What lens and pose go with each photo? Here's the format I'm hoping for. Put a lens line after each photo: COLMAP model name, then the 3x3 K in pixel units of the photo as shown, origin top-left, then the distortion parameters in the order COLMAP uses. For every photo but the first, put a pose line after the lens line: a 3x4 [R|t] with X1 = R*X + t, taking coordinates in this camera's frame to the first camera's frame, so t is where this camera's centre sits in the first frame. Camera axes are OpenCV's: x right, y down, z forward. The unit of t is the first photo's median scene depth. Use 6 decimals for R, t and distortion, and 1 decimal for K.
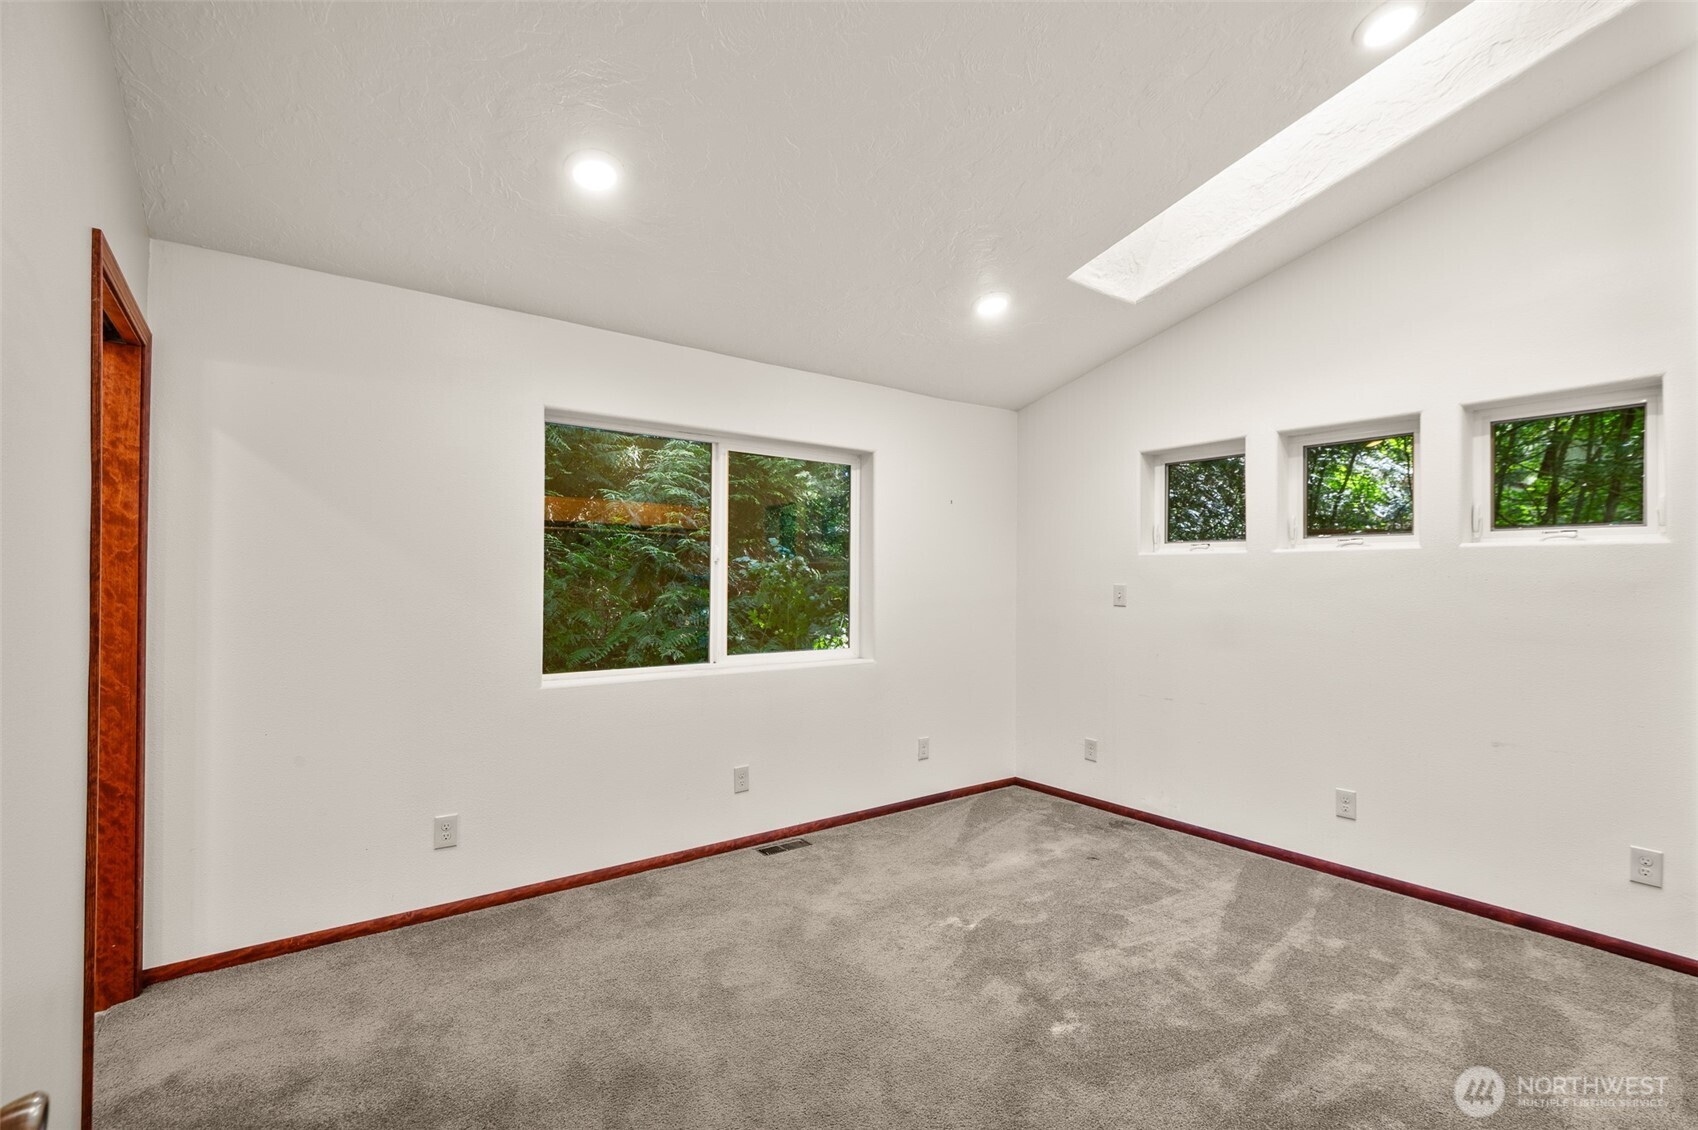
lens RADIAL K [[776.7, 0, 840.4], [0, 776.7, 567.8], [0, 0, 1]] dist [0.008219, -0.003319]
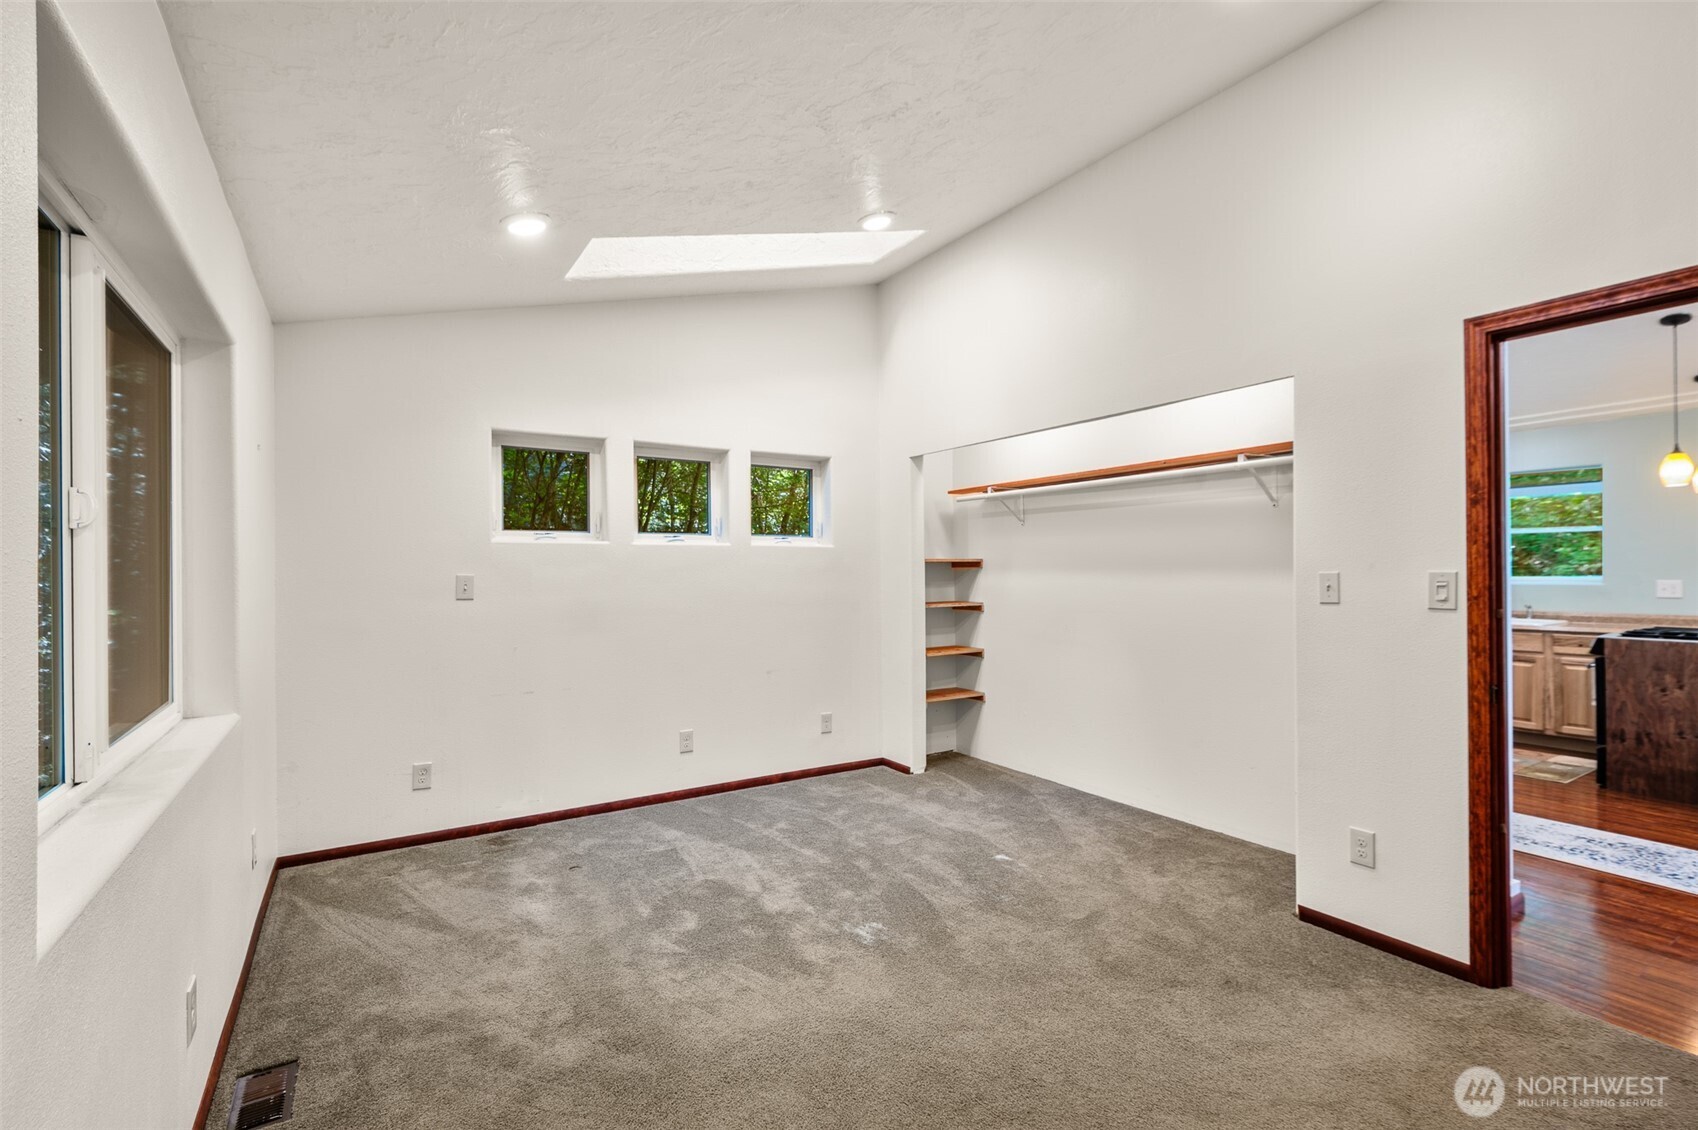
lens RADIAL K [[776.7, 0, 843.6], [0, 776.7, 567.4], [0, 0, 1]] dist [0.008219, -0.003319]
pose [[0.069474, -0.001112, 0.997583, -0.587169], [-0.006580, 0.999977, 0.001573, 0.010724], [-0.997562, -0.006673, 0.069465, 0.623167]]
